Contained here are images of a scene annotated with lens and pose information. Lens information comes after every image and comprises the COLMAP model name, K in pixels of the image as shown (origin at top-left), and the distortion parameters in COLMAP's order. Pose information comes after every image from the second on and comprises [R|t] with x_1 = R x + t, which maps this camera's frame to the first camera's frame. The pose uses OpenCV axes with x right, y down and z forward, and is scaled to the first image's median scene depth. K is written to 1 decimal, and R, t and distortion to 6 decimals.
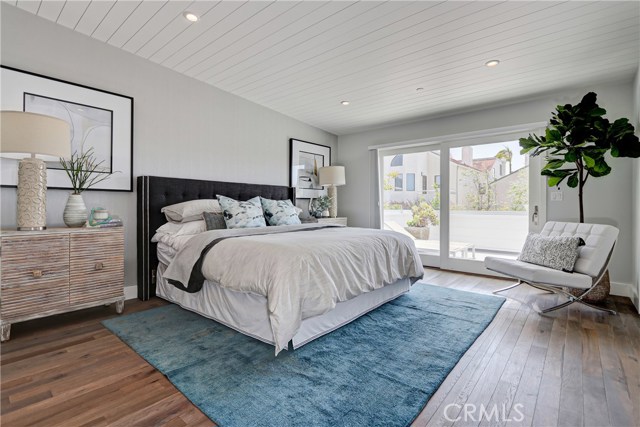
lens RADIAL K [[301.1, 0, 311.8], [0, 301.1, 214.9], [0, 0, 1]] dist [-0.000226, -0.000285]
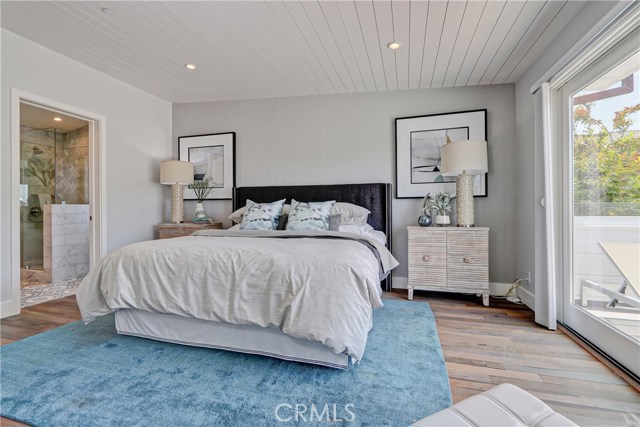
lens RADIAL K [[301.1, 0, 311.8], [0, 301.1, 214.9], [0, 0, 1]] dist [-0.000226, -0.000285]
pose [[0.393207, 0.011476, -0.919378, 0.953182], [-0.020084, 0.999791, 0.003890, -0.020487], [0.919231, 0.016935, 0.393355, 0.901406]]
